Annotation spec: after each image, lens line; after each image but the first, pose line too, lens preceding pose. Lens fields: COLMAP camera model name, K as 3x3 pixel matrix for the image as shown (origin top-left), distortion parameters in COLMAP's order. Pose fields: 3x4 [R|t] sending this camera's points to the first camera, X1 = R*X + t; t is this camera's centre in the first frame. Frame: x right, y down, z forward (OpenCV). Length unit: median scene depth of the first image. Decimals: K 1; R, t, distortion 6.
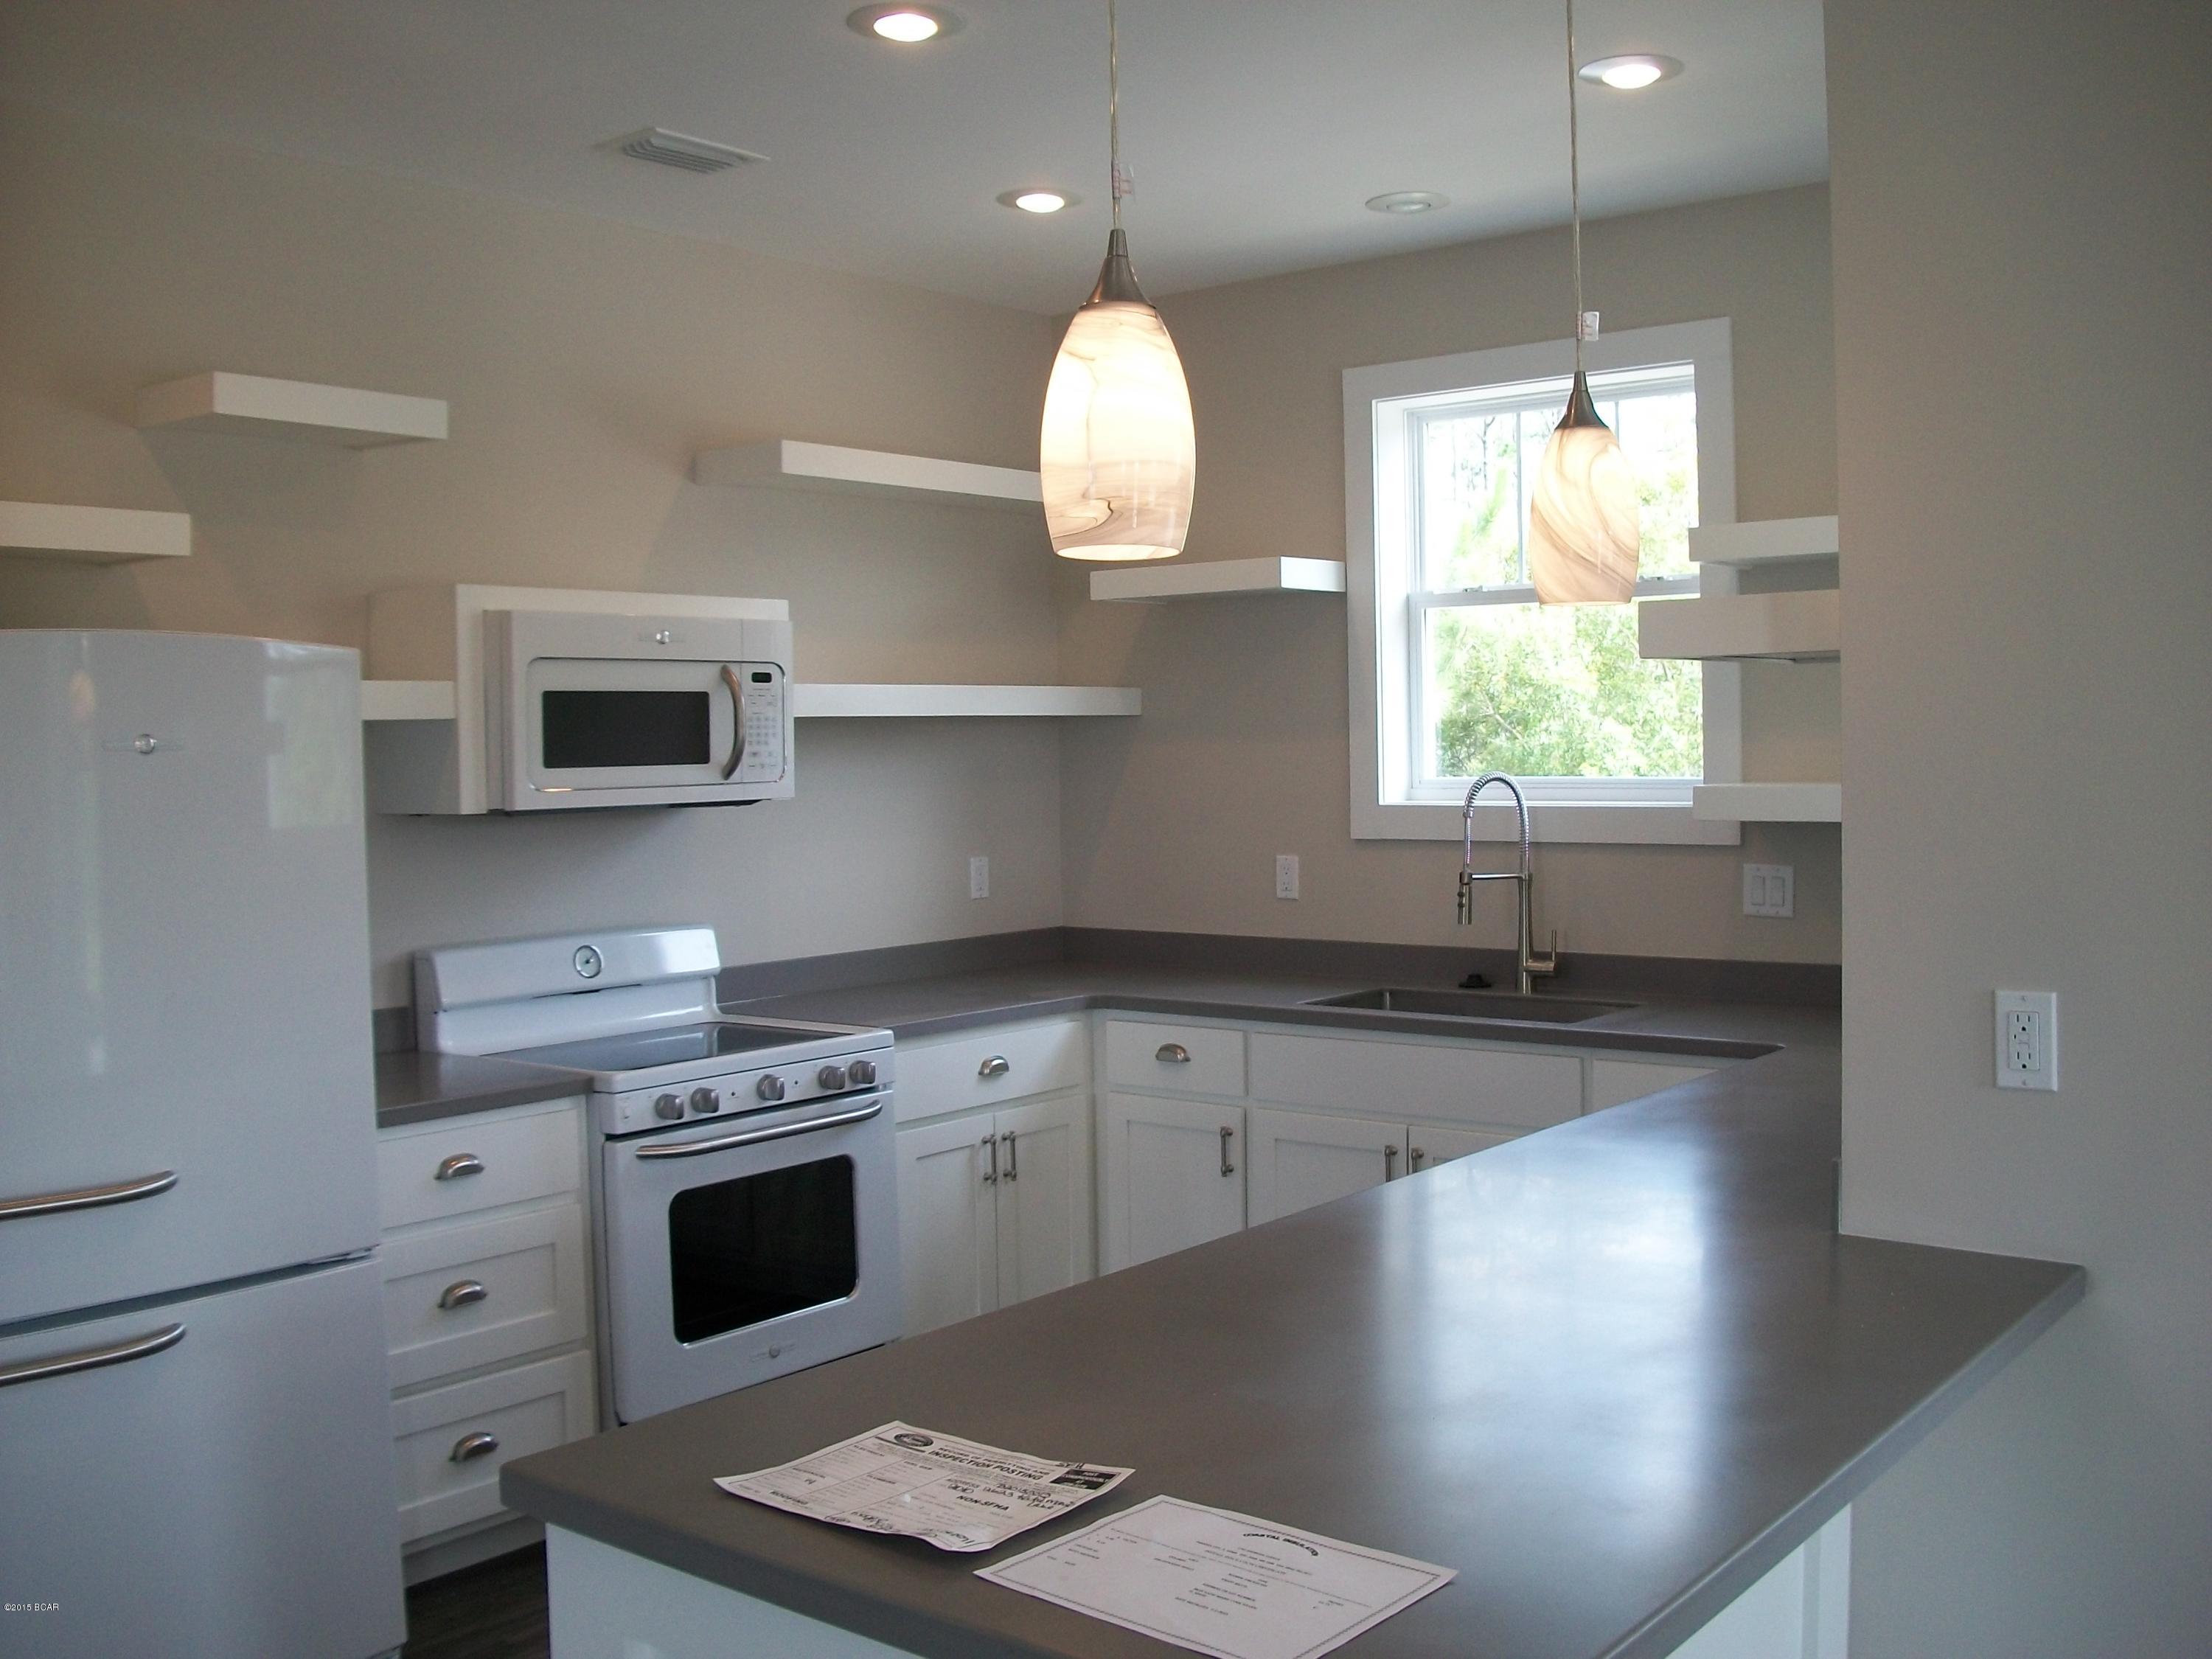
lens RADIAL K [[2128.5, 0, 1149.6], [0, 2128.5, 797.8], [0, 0, 1]] dist [-0.125959, 0.011595]
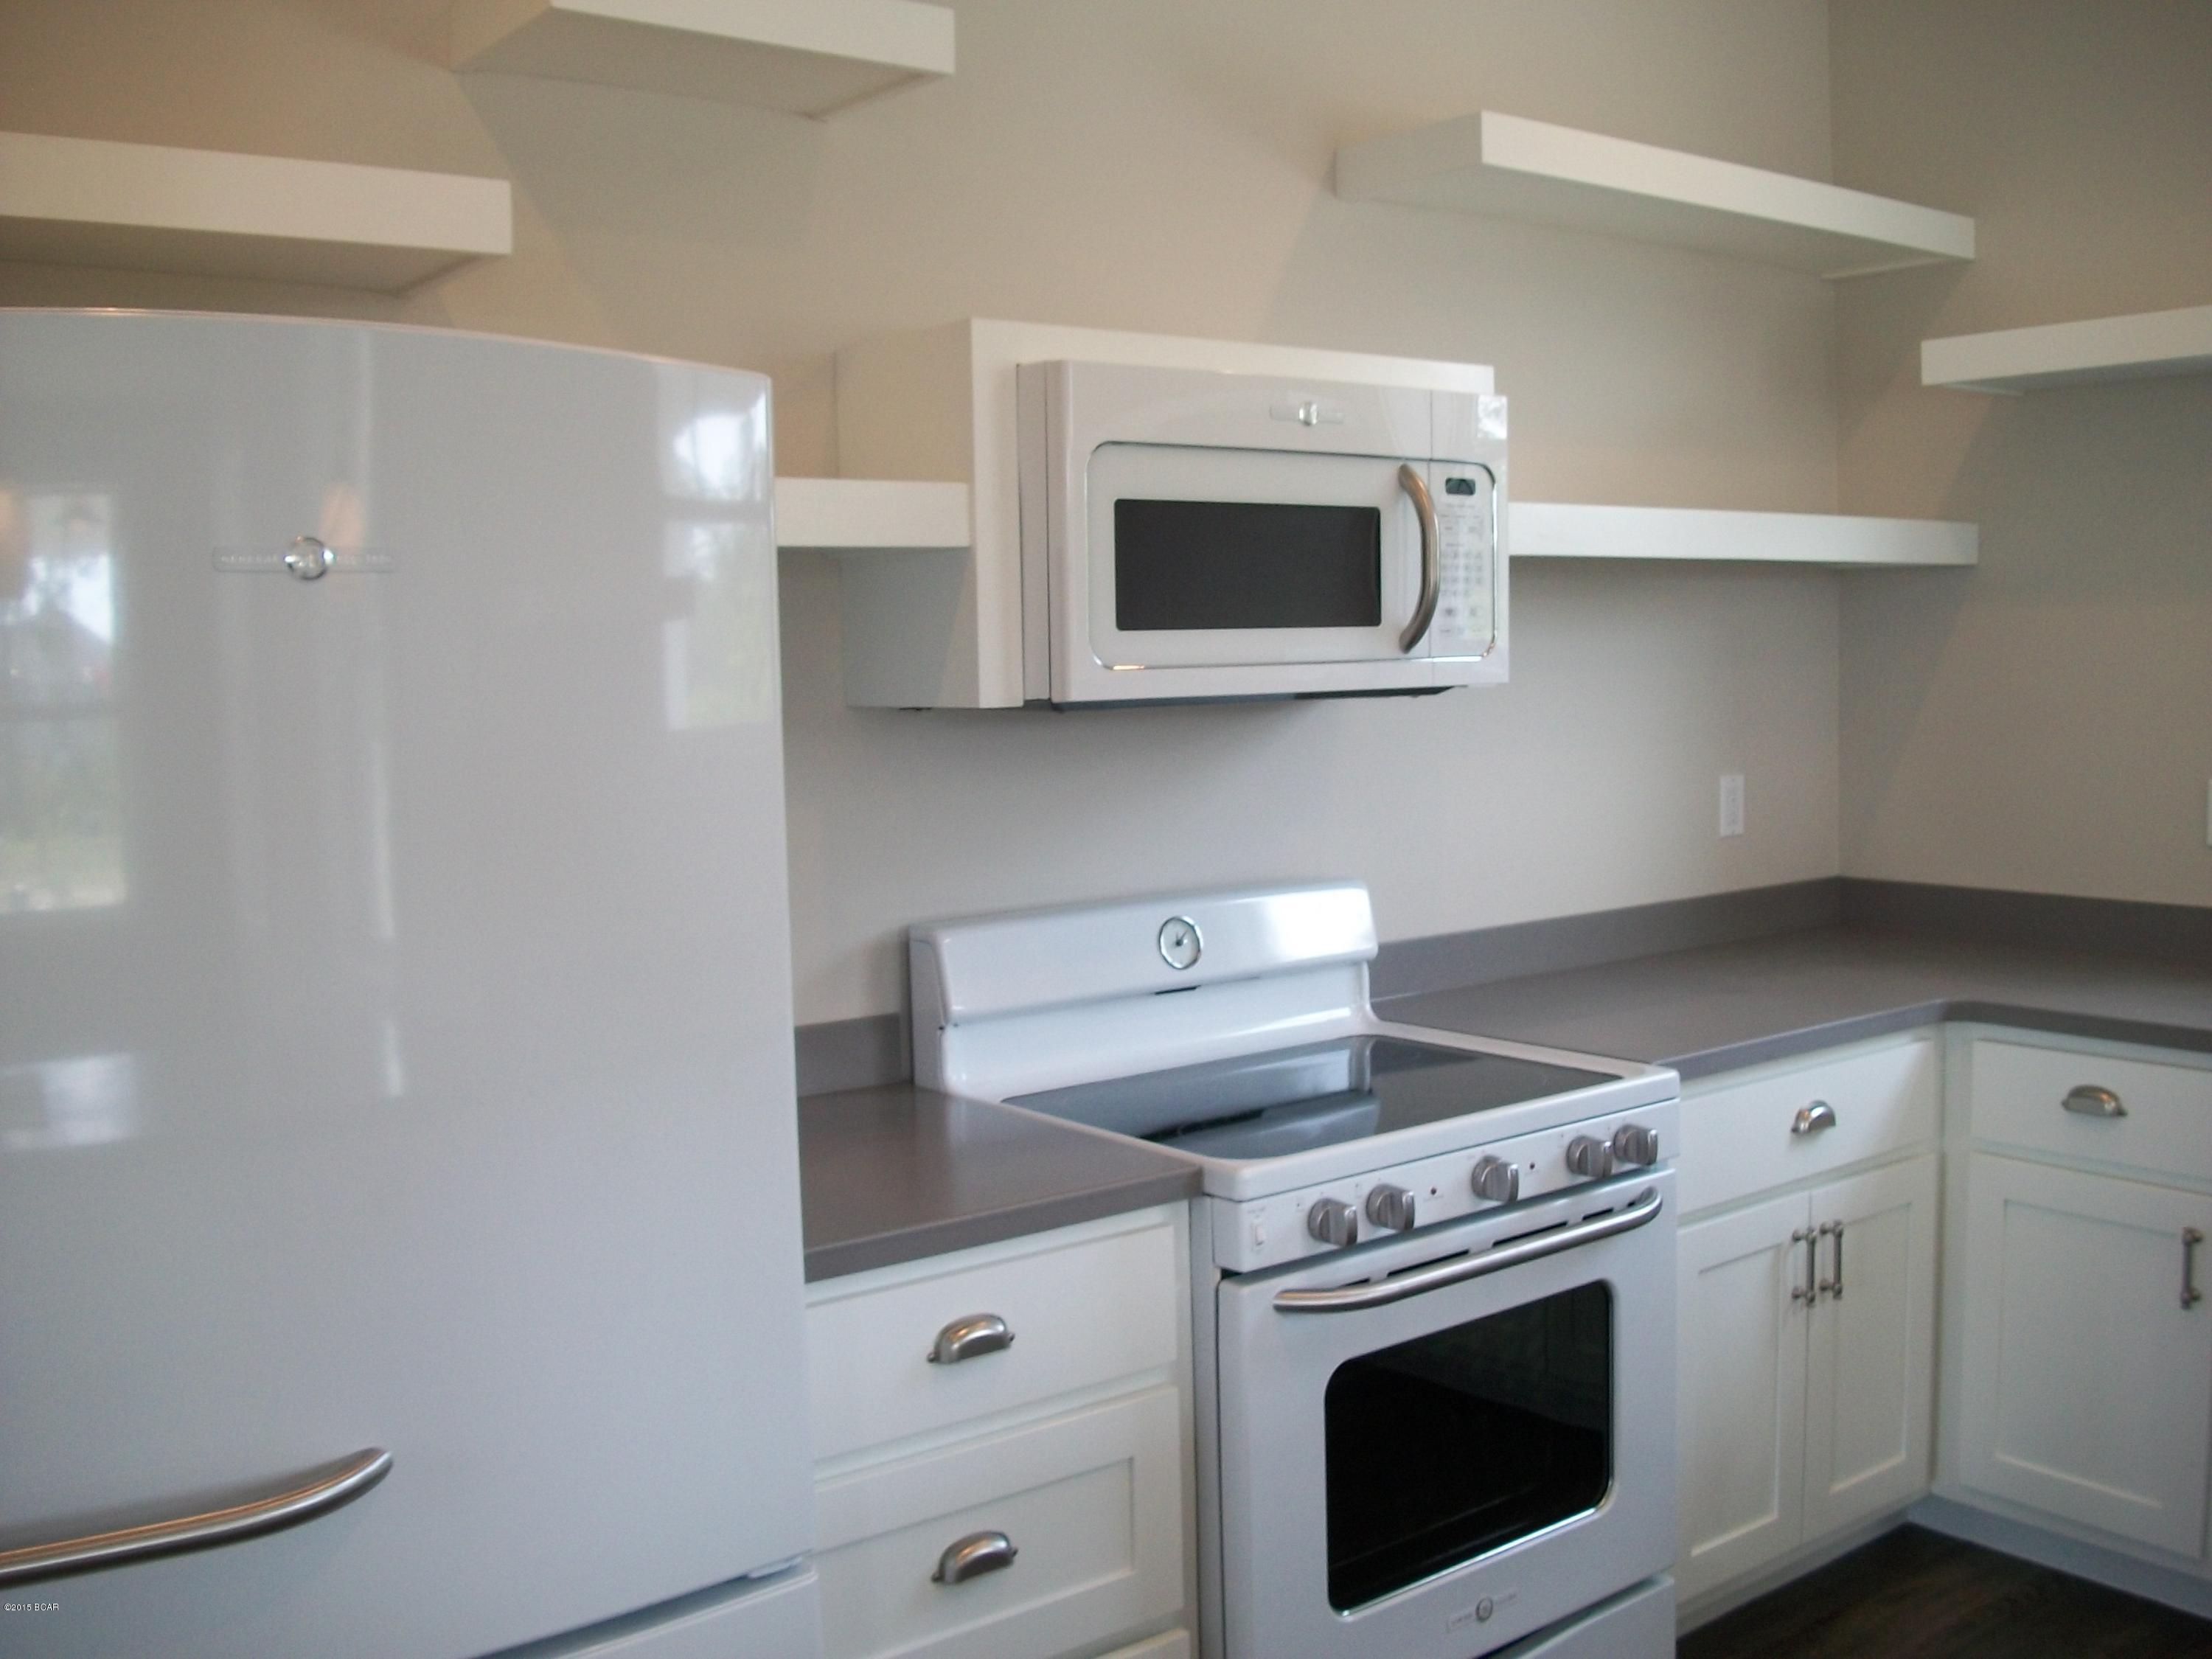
lens RADIAL K [[2128.5, 0, 1149.6], [0, 2128.5, 797.8], [0, 0, 1]] dist [-0.125959, 0.011595]
pose [[0.969595, 0.014554, -0.244283, -0.124311], [-0.002414, 0.998750, 0.049920, 0.002839], [0.244704, -0.047813, 0.968418, 0.396823]]
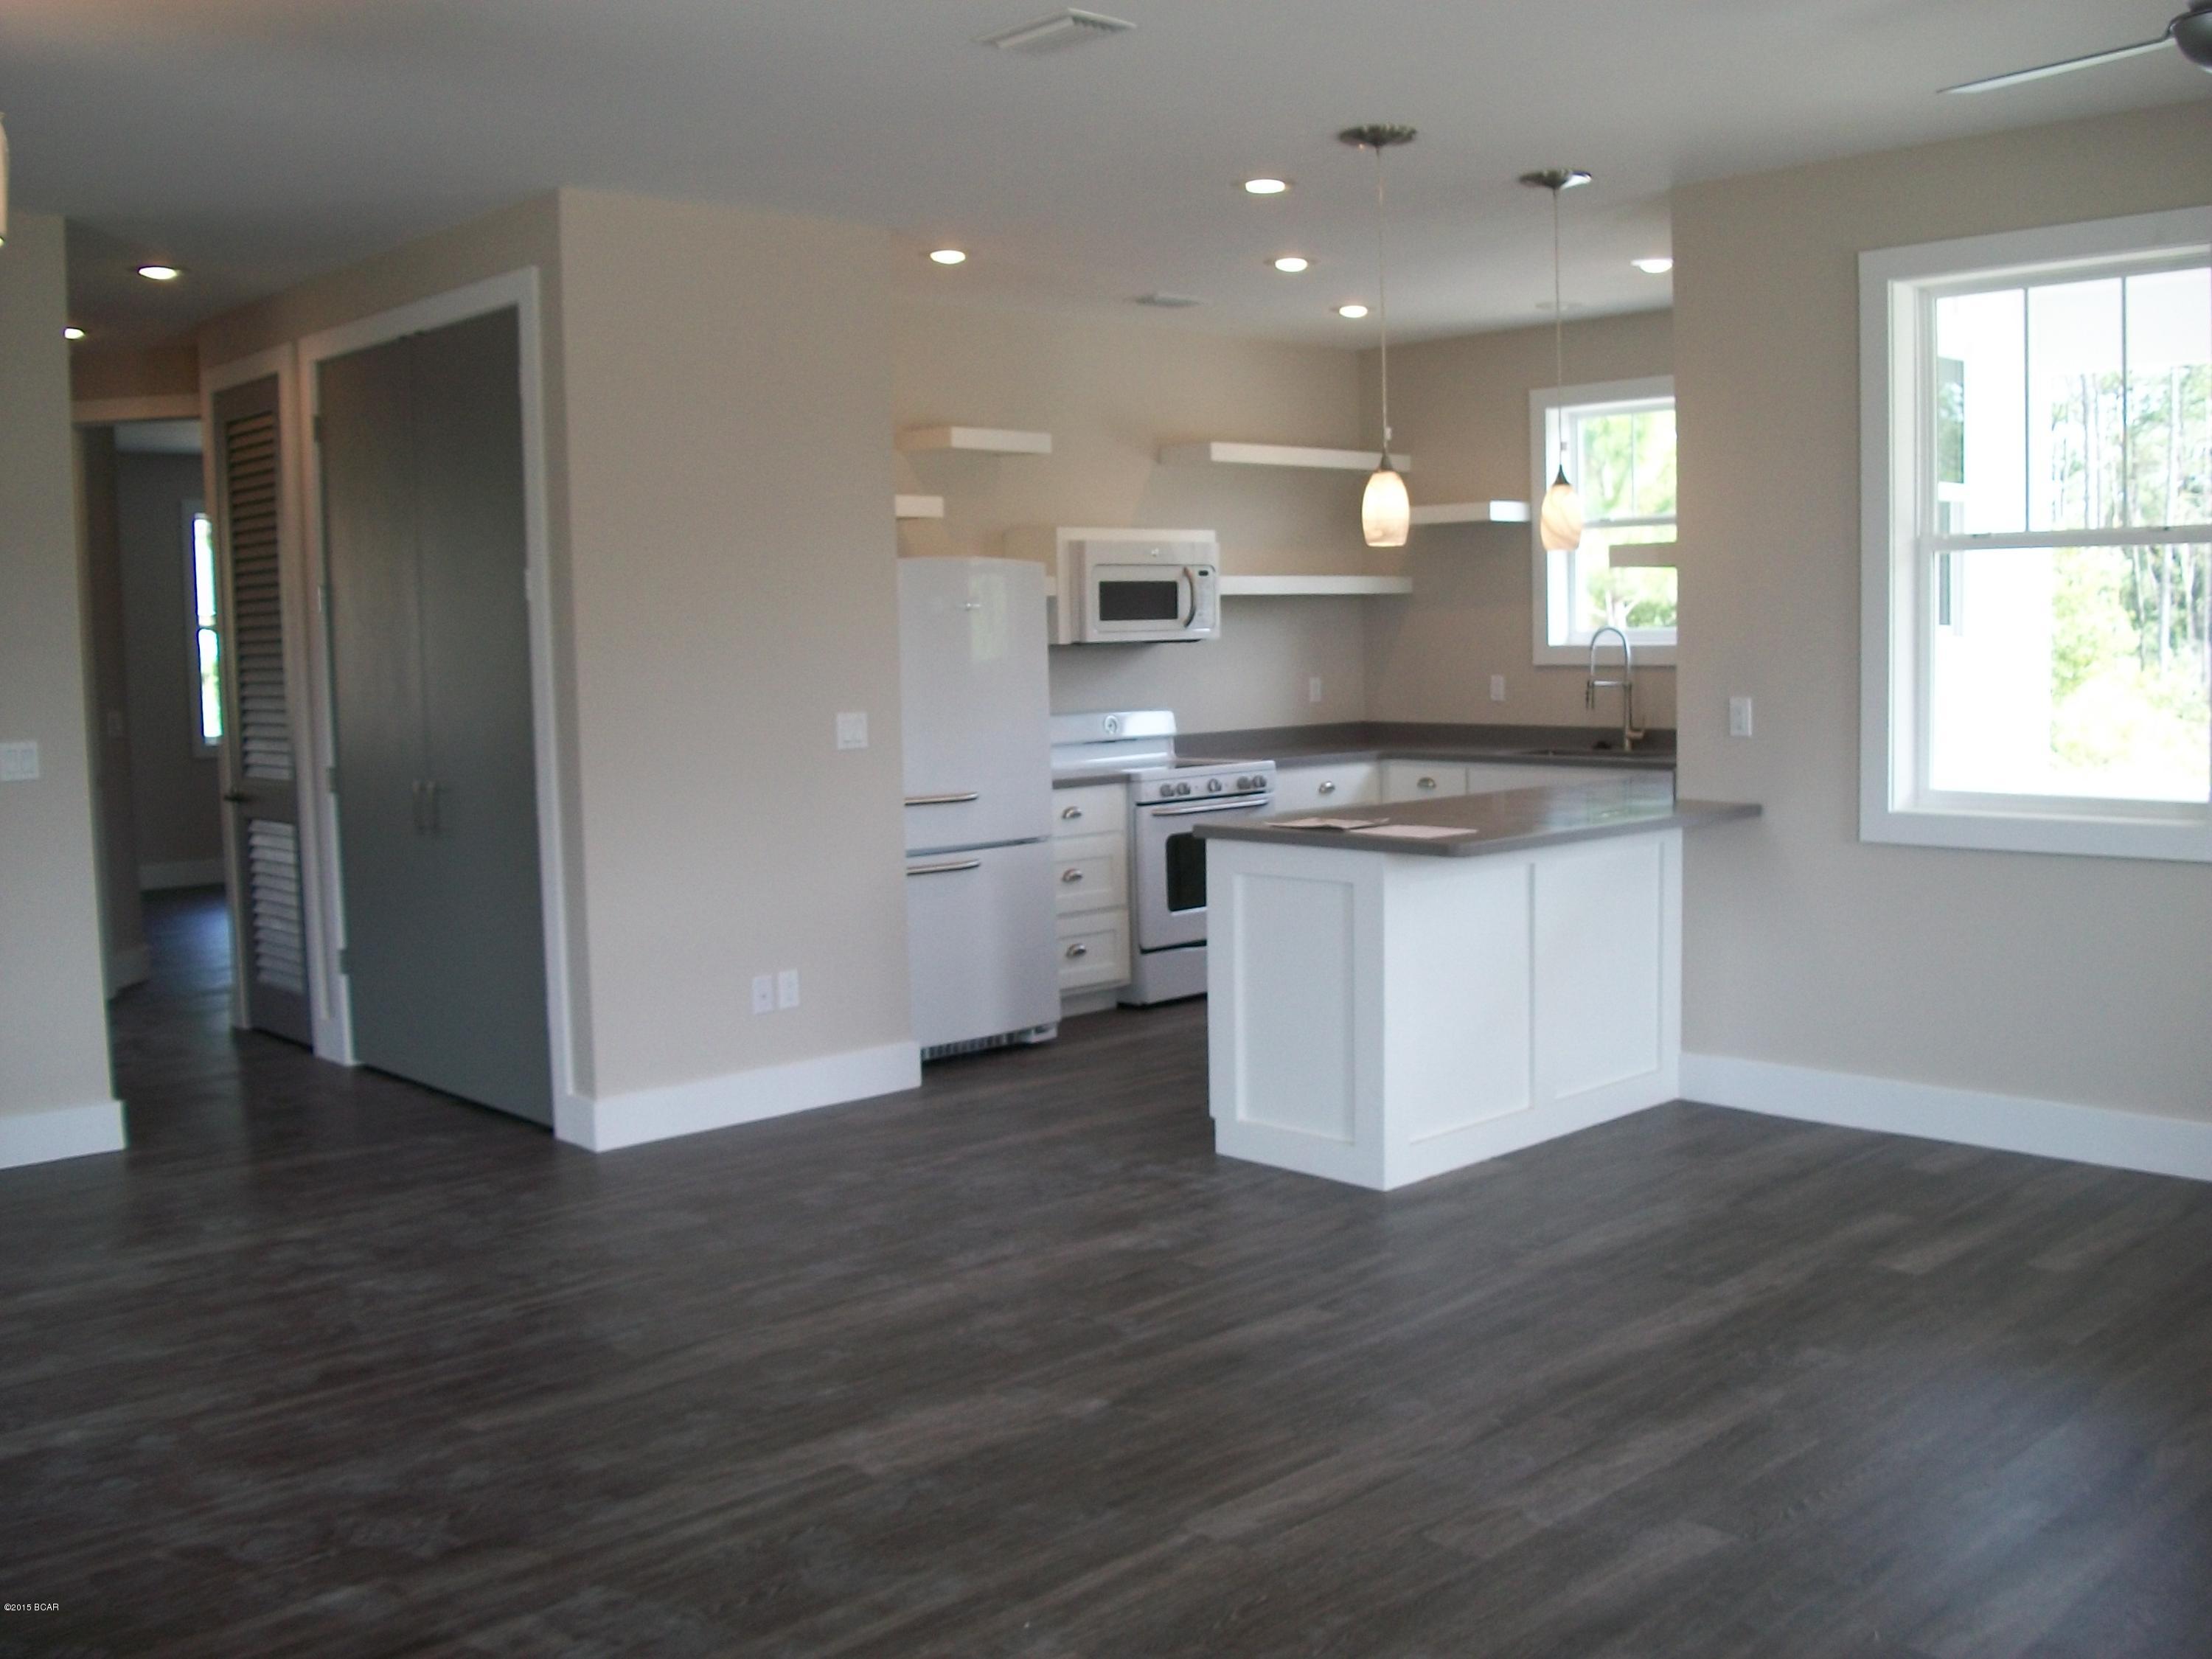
lens RADIAL K [[2128.5, 0, 1149.6], [0, 2128.5, 797.8], [0, 0, 1]] dist [-0.125959, 0.011595]
pose [[0.990404, 0.007875, -0.137981, 0.030149], [-0.000155, 0.998438, 0.055866, 0.037257], [0.138206, -0.055309, 0.988858, -0.897682]]
